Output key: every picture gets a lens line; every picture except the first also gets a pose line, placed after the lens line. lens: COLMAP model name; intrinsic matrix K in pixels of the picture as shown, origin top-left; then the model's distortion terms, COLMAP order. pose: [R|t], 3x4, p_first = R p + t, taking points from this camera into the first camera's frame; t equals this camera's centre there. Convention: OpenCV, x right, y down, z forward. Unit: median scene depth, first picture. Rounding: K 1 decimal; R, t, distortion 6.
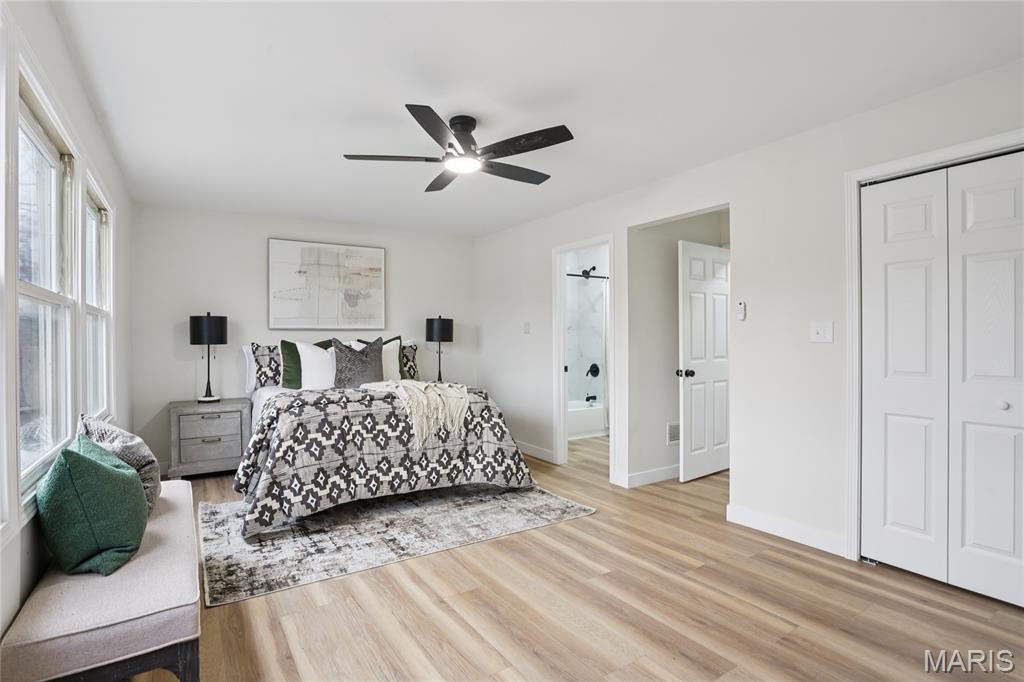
lens RADIAL K [[499.9, 0, 508.1], [0, 499.9, 344.1], [0, 0, 1]] dist [-0.058786, 0.036820]
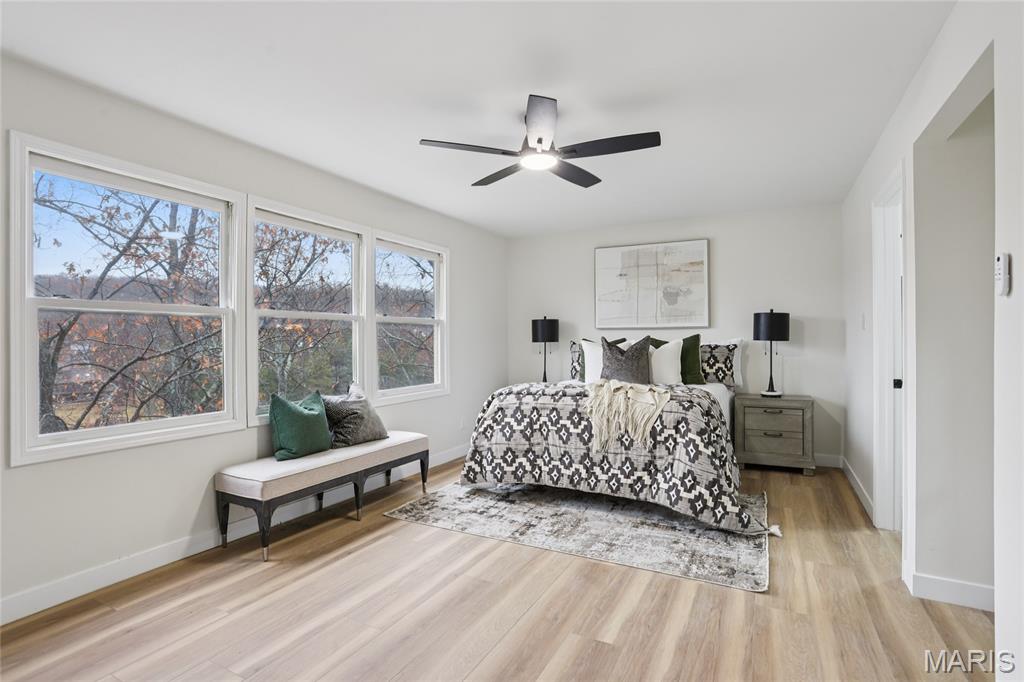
lens RADIAL K [[499.9, 0, 508.1], [0, 499.9, 344.1], [0, 0, 1]] dist [-0.058786, 0.036820]
pose [[0.499027, 0.009122, -0.866539, 0.594421], [-0.003471, 0.999958, 0.008527, -0.006652], [0.866580, -0.001247, 0.499037, 0.368595]]
